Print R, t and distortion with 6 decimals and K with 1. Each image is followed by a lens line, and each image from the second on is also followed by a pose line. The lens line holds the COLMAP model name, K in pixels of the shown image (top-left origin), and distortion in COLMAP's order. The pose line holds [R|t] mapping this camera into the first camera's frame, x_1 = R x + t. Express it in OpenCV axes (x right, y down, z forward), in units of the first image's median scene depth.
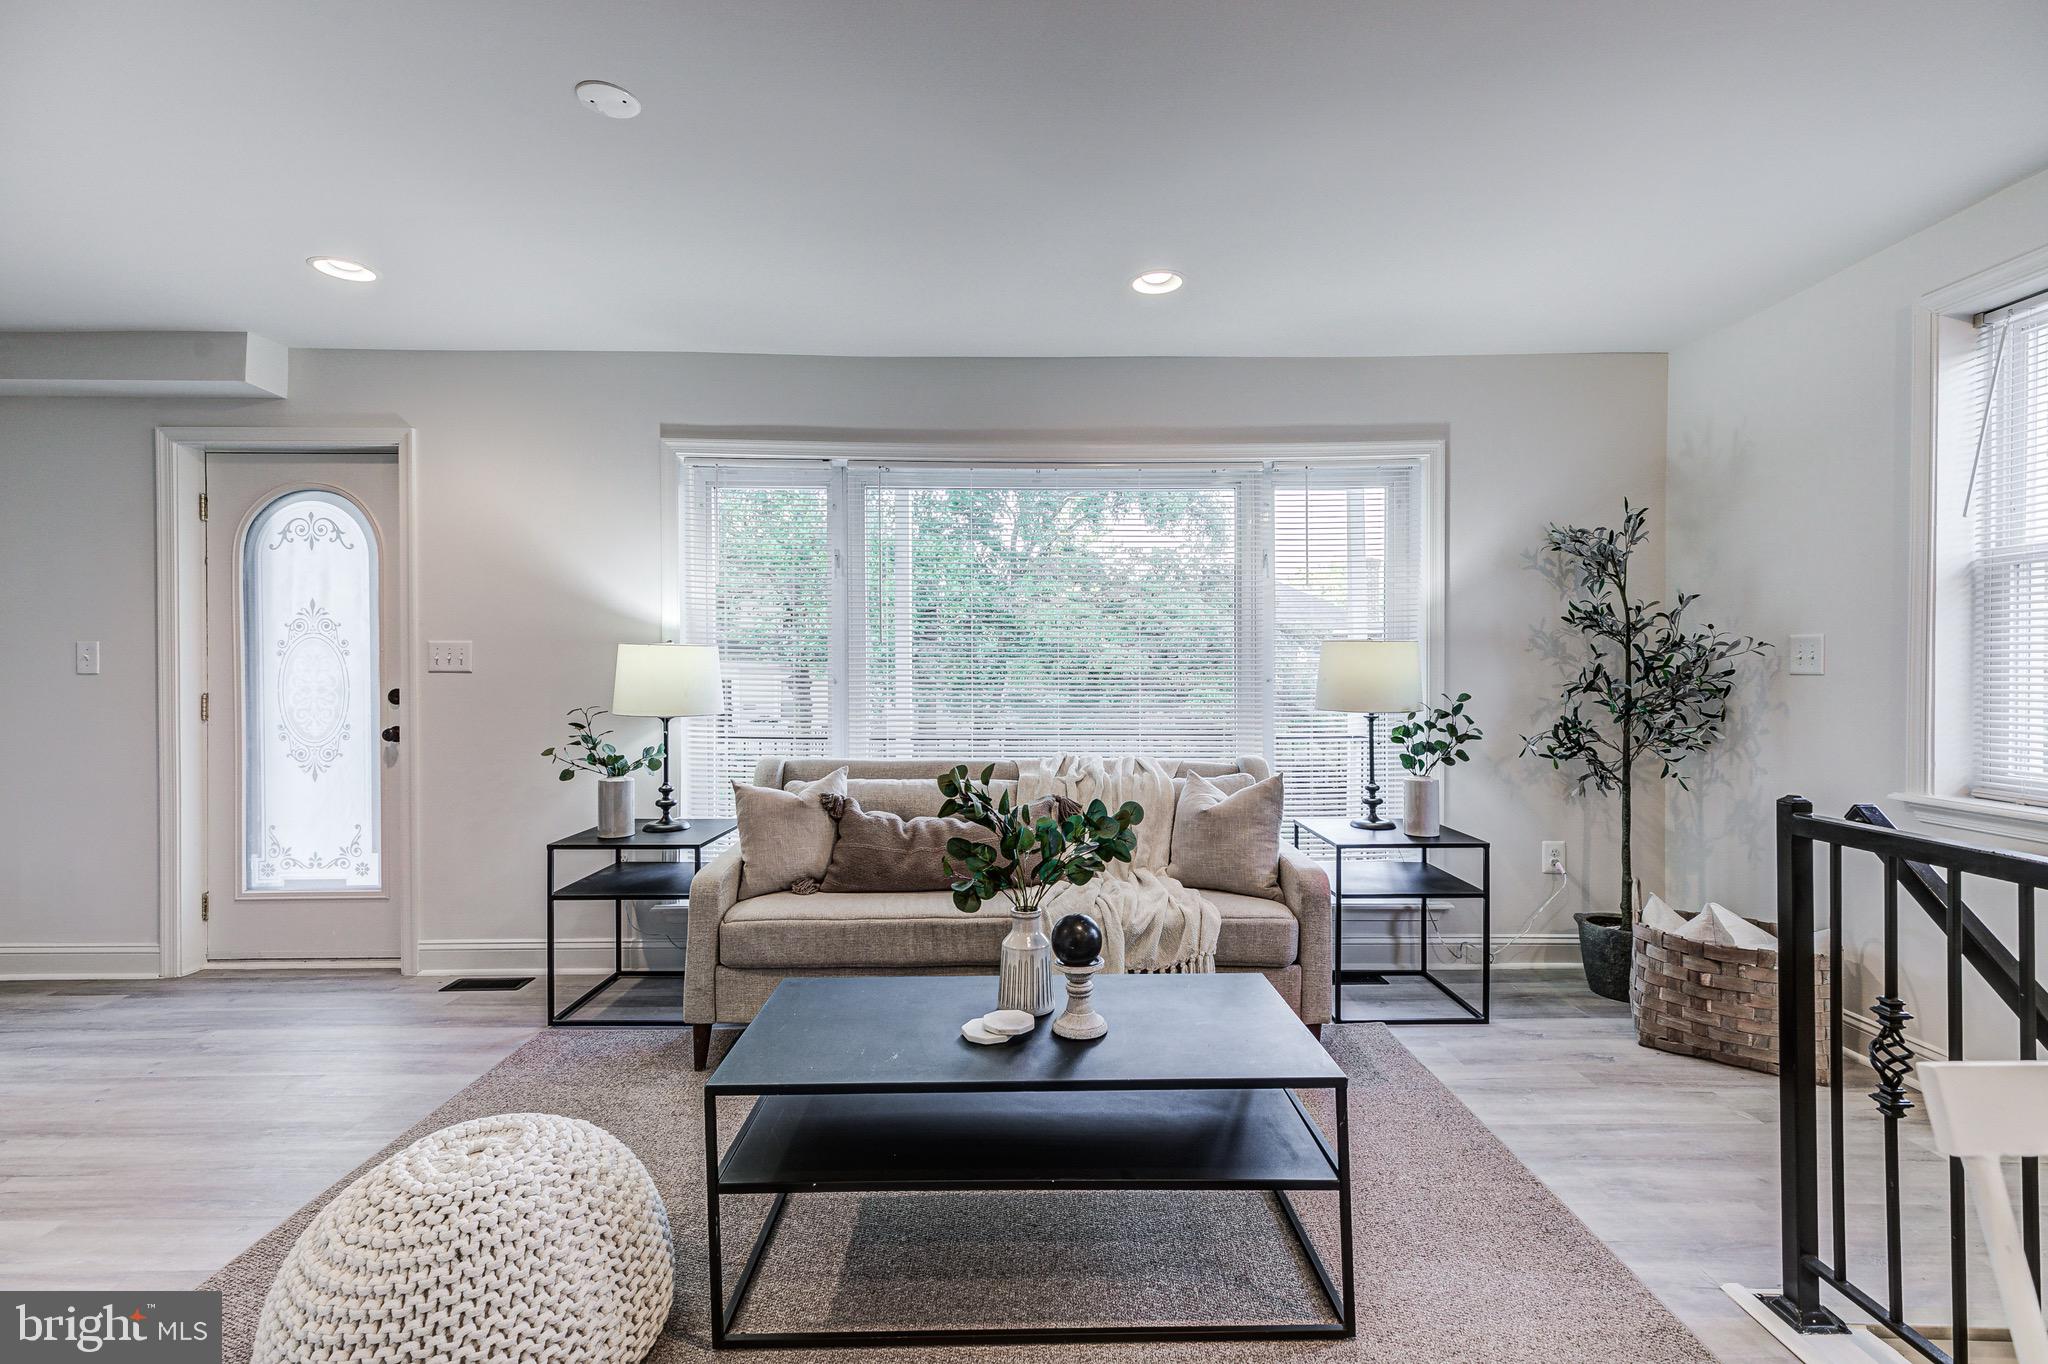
lens RADIAL K [[929.4, 0, 1025.7], [0, 929.4, 683.7], [0, 0, 1]] dist [0.010129, 0.000517]
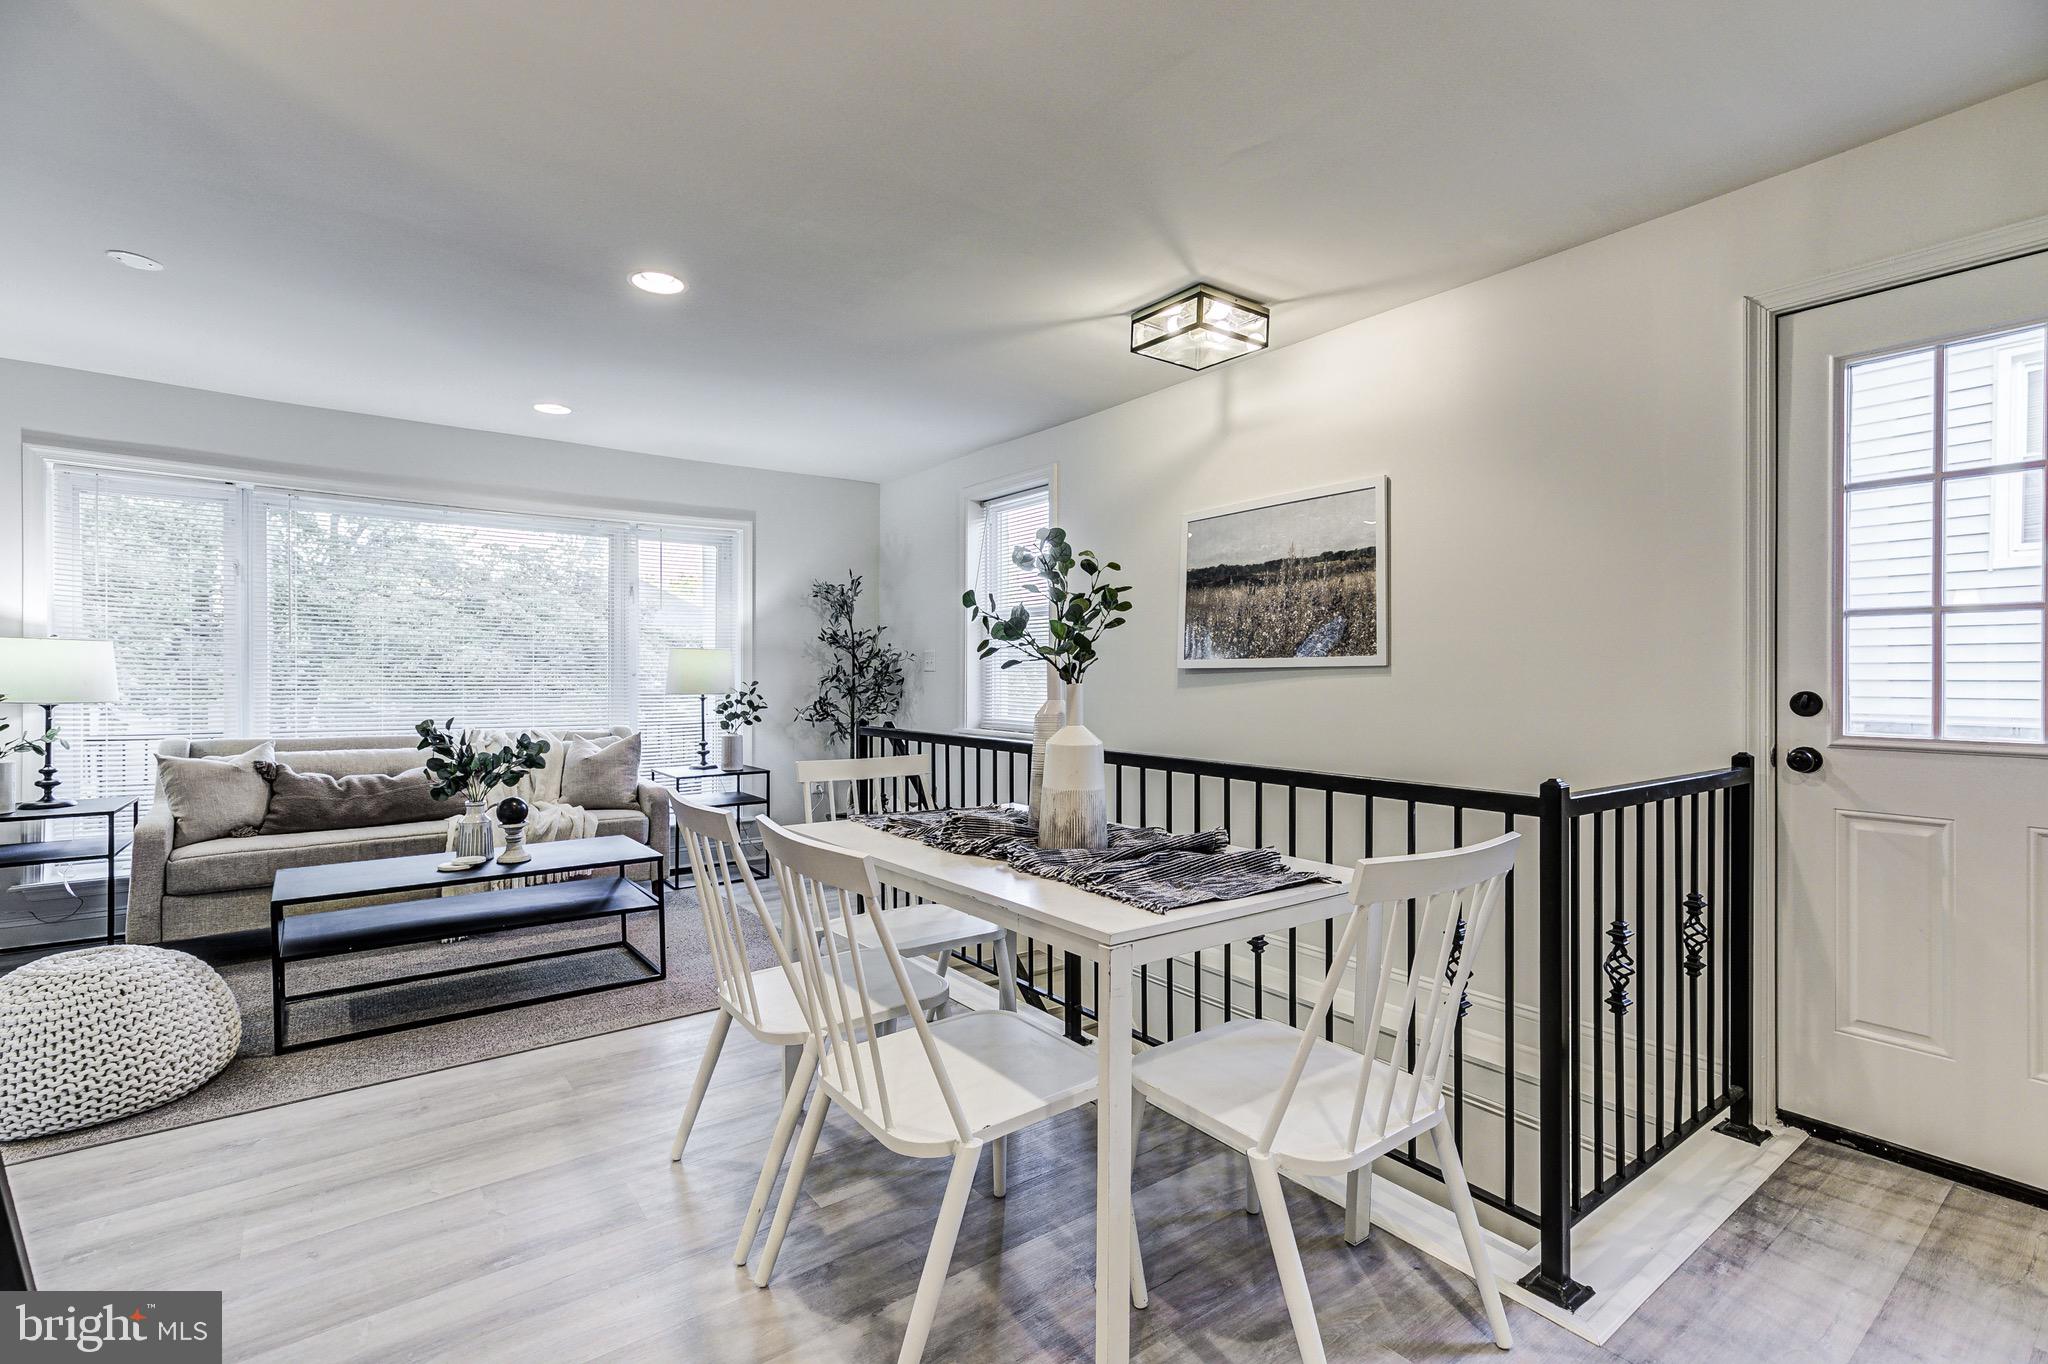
lens RADIAL K [[929.4, 0, 1030.9], [0, 929.4, 673.9], [0, 0, 1]] dist [0.010129, 0.000517]
pose [[0.799586, 0.004491, 0.600535, -0.126766], [0.005451, 0.999877, -0.014736, 0.022250], [-0.600527, 0.015056, 0.799463, -0.586104]]
